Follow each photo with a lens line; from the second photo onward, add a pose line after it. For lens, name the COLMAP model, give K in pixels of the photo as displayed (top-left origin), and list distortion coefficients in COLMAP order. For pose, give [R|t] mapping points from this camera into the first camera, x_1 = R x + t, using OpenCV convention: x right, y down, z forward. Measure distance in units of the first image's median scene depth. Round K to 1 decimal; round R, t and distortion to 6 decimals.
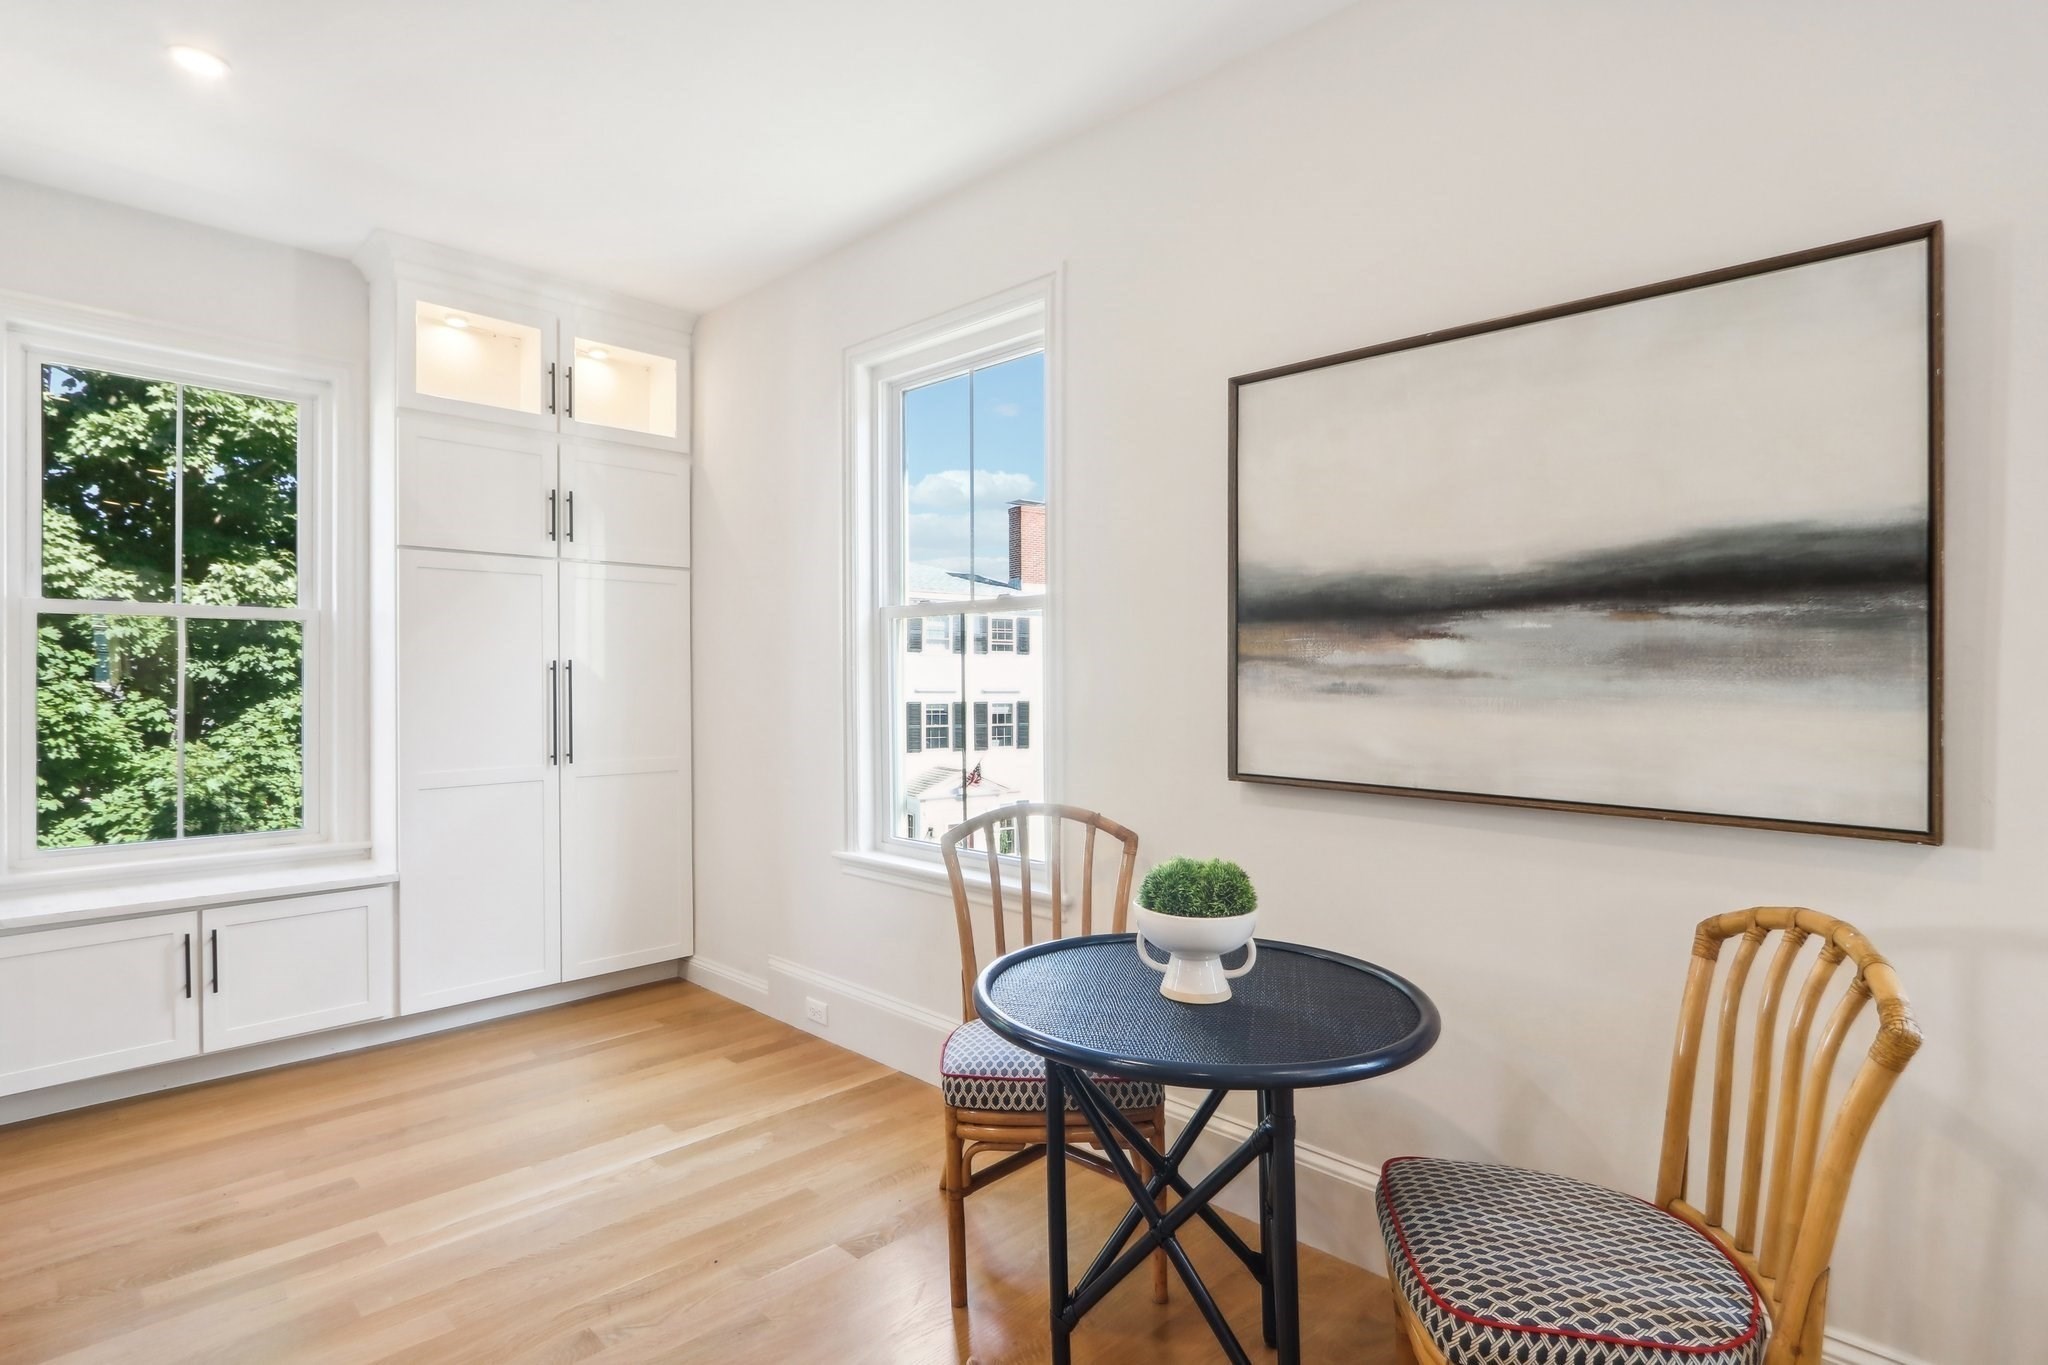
lens RADIAL K [[986.8, 0, 1036.5], [0, 986.8, 661.5], [0, 0, 1]] dist [-0.019688, -0.000458]
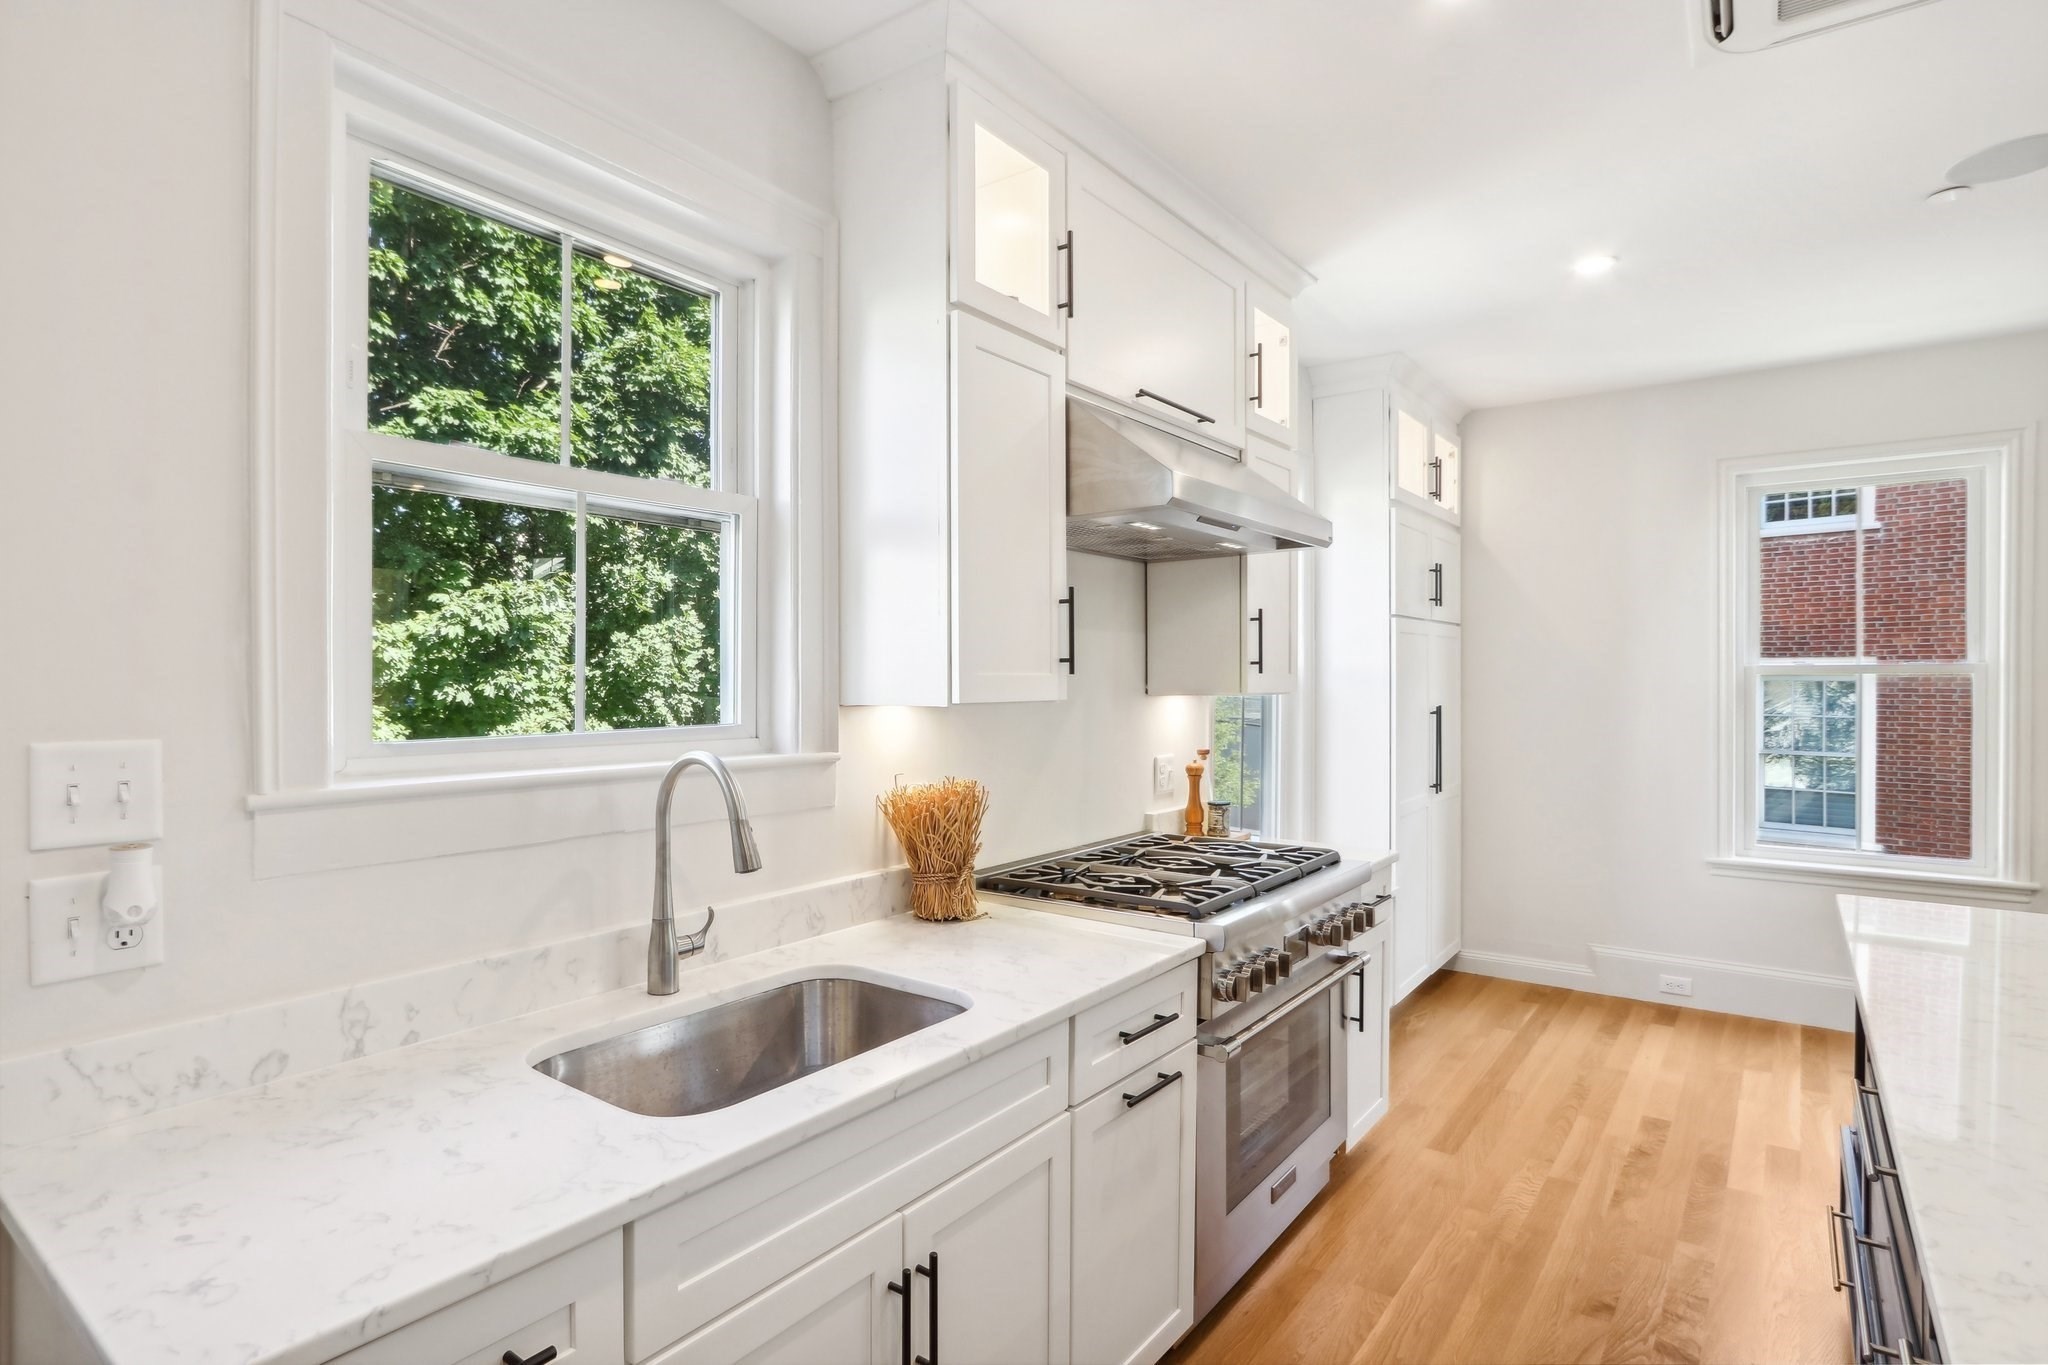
lens RADIAL K [[1054.9, 0, 1007.7], [0, 1054.9, 675.8], [0, 0, 1]] dist [-0.014155, 0.005596]
pose [[0.993929, -0.001848, 0.110006, -1.334226], [0.000487, 0.999923, 0.012400, -0.063070], [-0.110020, -0.012271, 0.993854, -0.246803]]
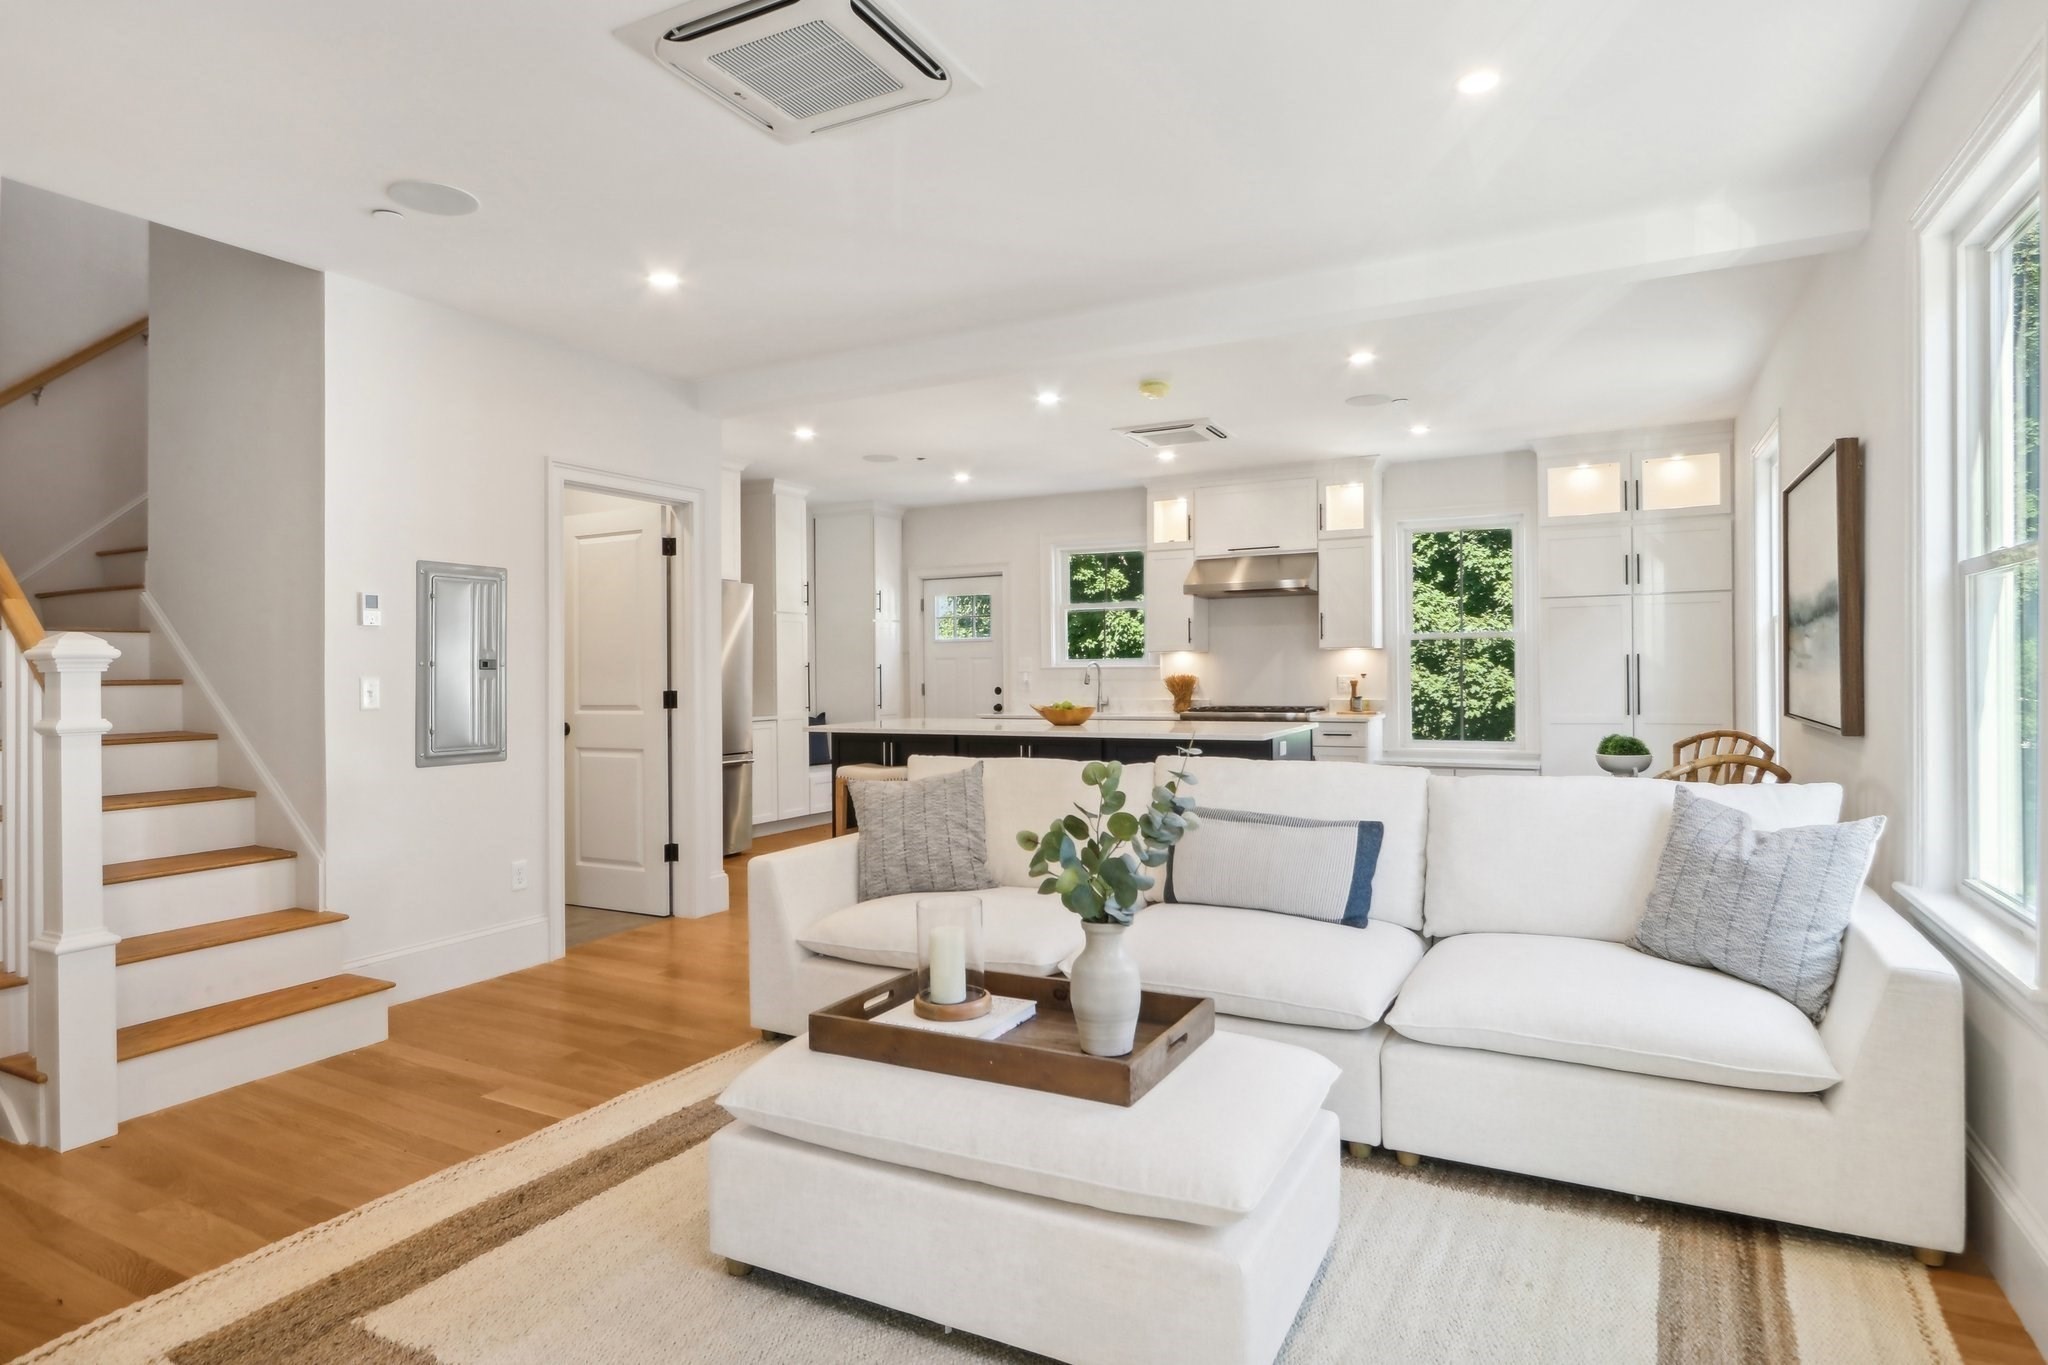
lens RADIAL K [[1121.7, 0, 1009.8], [0, 1121.7, 692.6], [0, 0, 1]] dist [-0.004131, -0.004174]
pose [[0.262665, 0.012573, -0.964805, 1.303071], [0.024693, 0.999500, 0.019748, 0.000142], [0.964571, -0.029011, 0.262223, -0.655890]]
